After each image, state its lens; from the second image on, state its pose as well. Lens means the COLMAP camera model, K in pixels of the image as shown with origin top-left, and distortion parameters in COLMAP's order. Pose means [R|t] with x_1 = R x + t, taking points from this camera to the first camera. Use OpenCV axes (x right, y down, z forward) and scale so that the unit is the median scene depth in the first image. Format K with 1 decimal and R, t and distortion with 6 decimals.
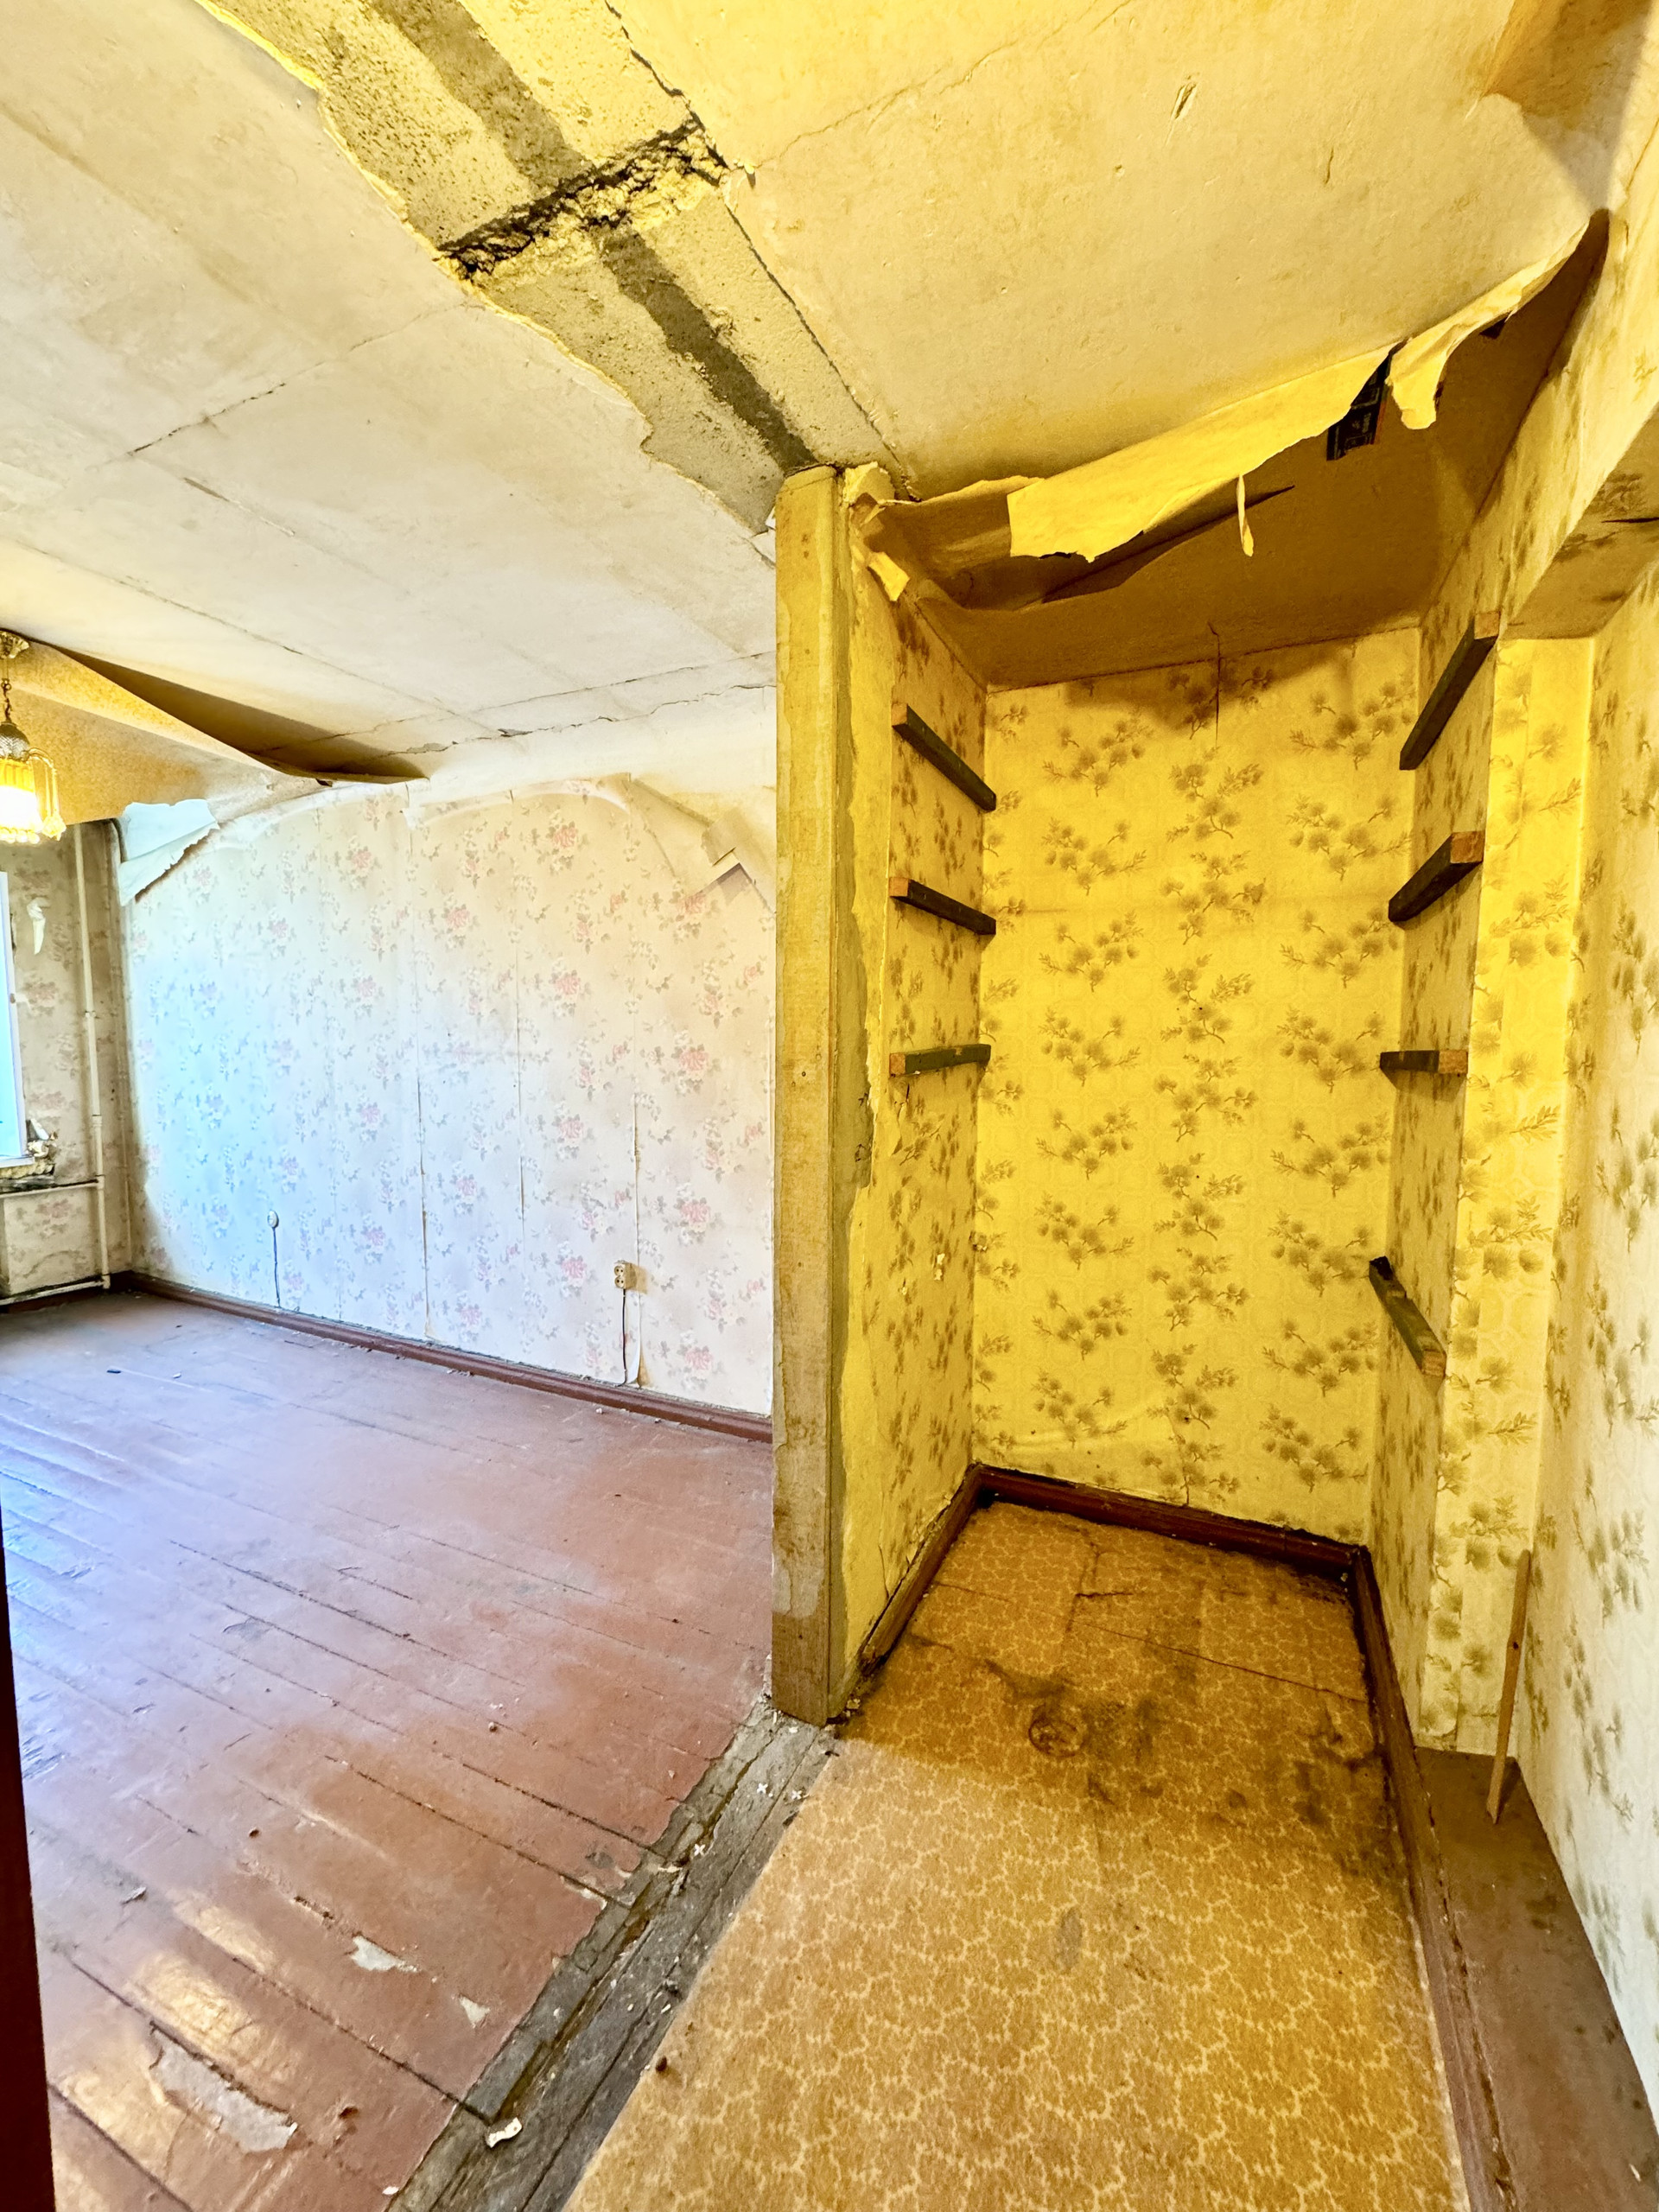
lens RADIAL K [[883.9, 0, 829.3], [0, 883.9, 1097.1], [0, 0, 1]] dist [0.000023, 0.000281]
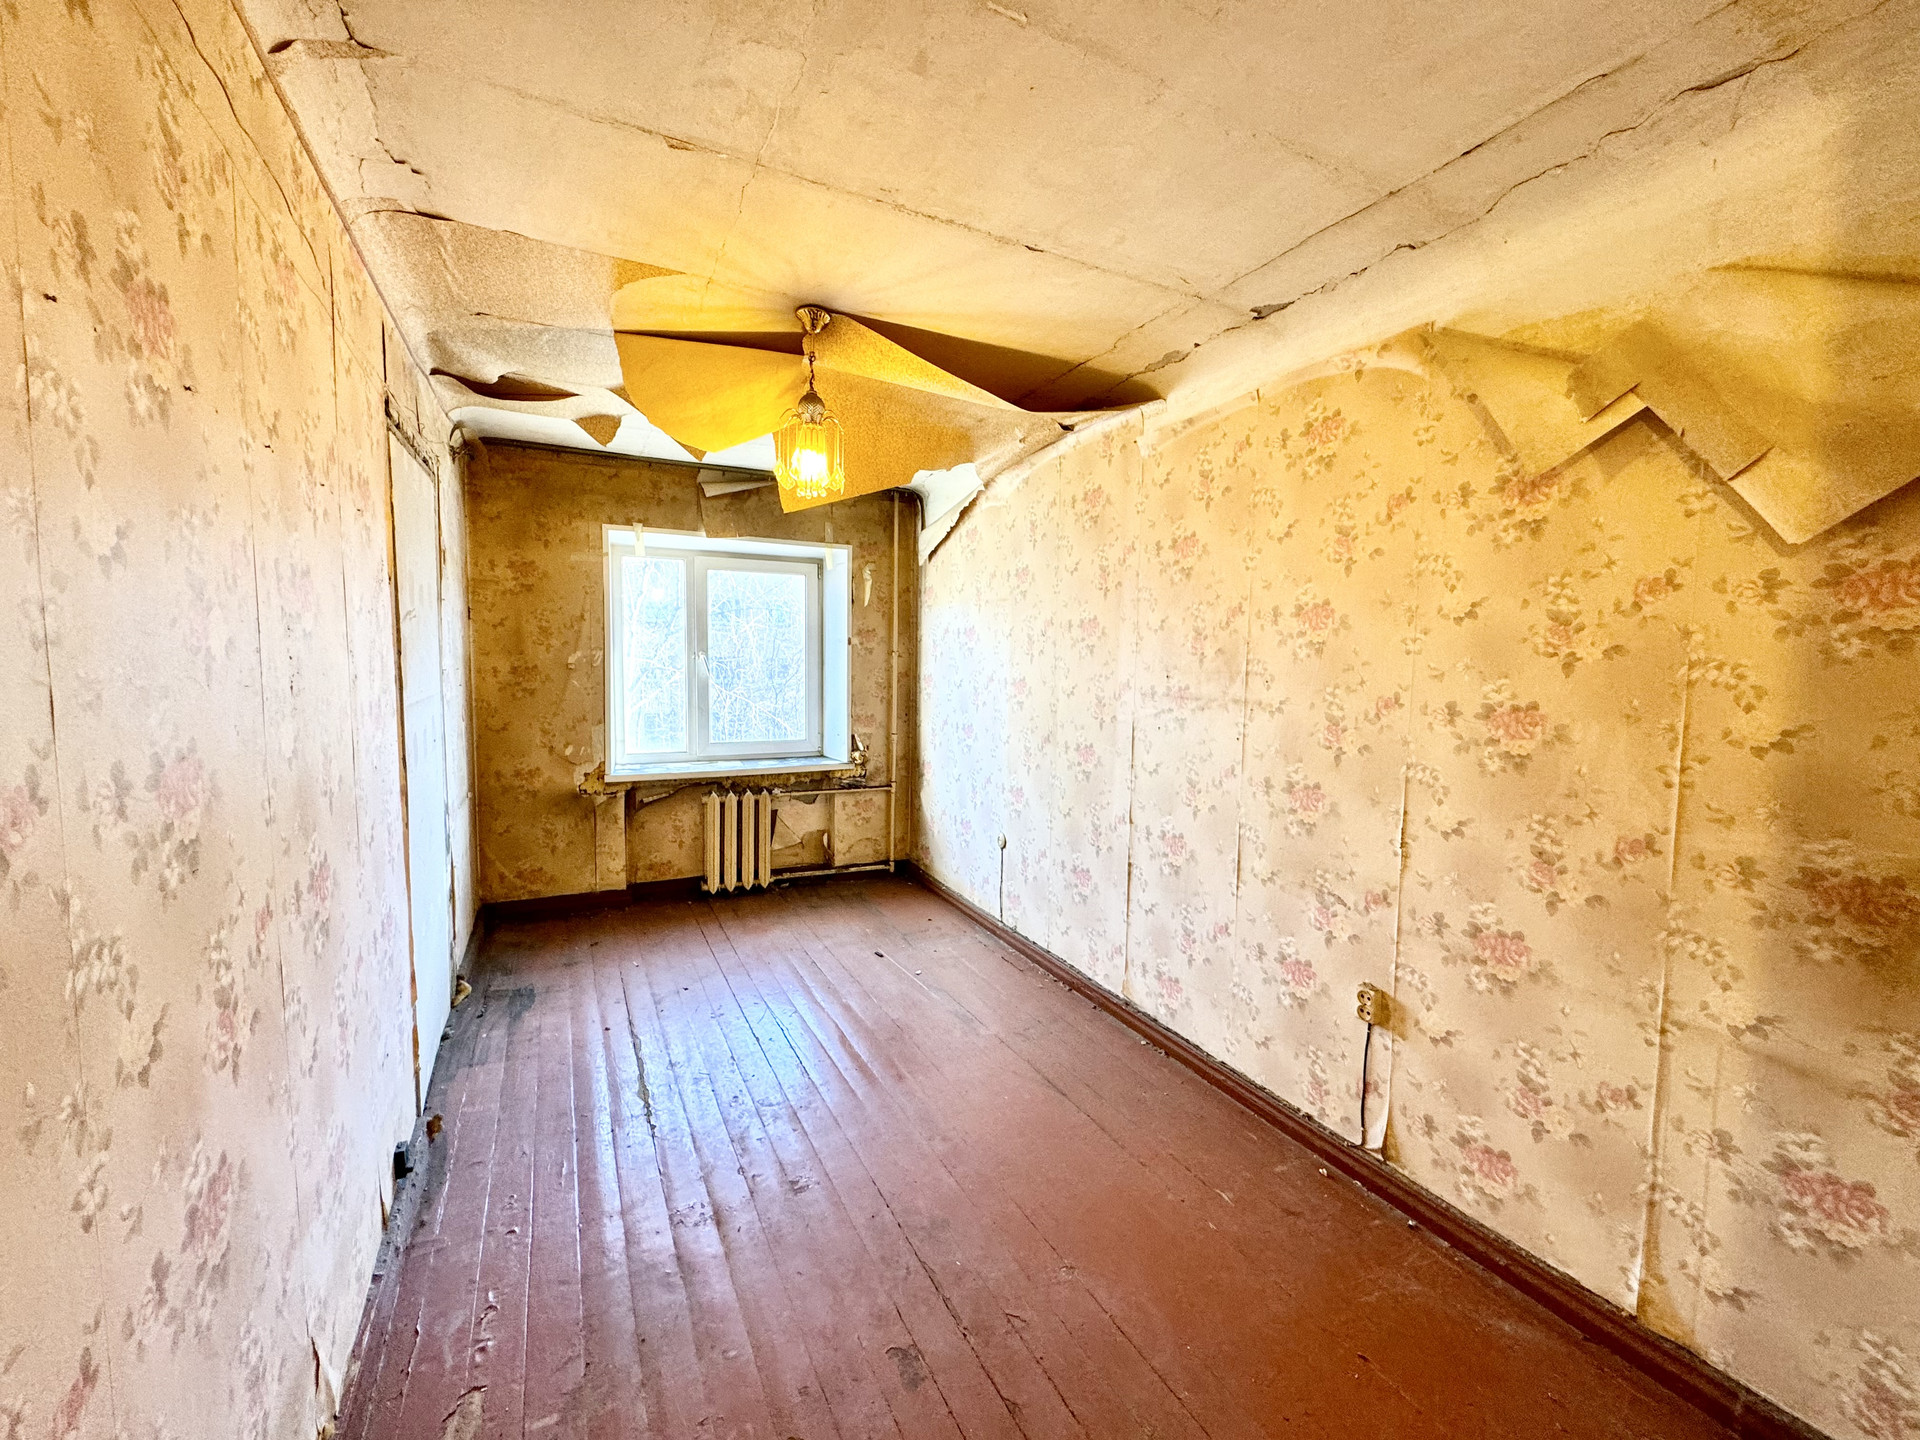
lens RADIAL K [[767.2, 0, 953.1], [0, 767.2, 724.0], [0, 0, 1]] dist [0.000023, 0.000281]
pose [[0.783901, 0.059807, -0.617998, -0.117493], [-0.061866, 0.997920, 0.018100, -0.023881], [0.617796, 0.024045, 0.785971, 0.253929]]
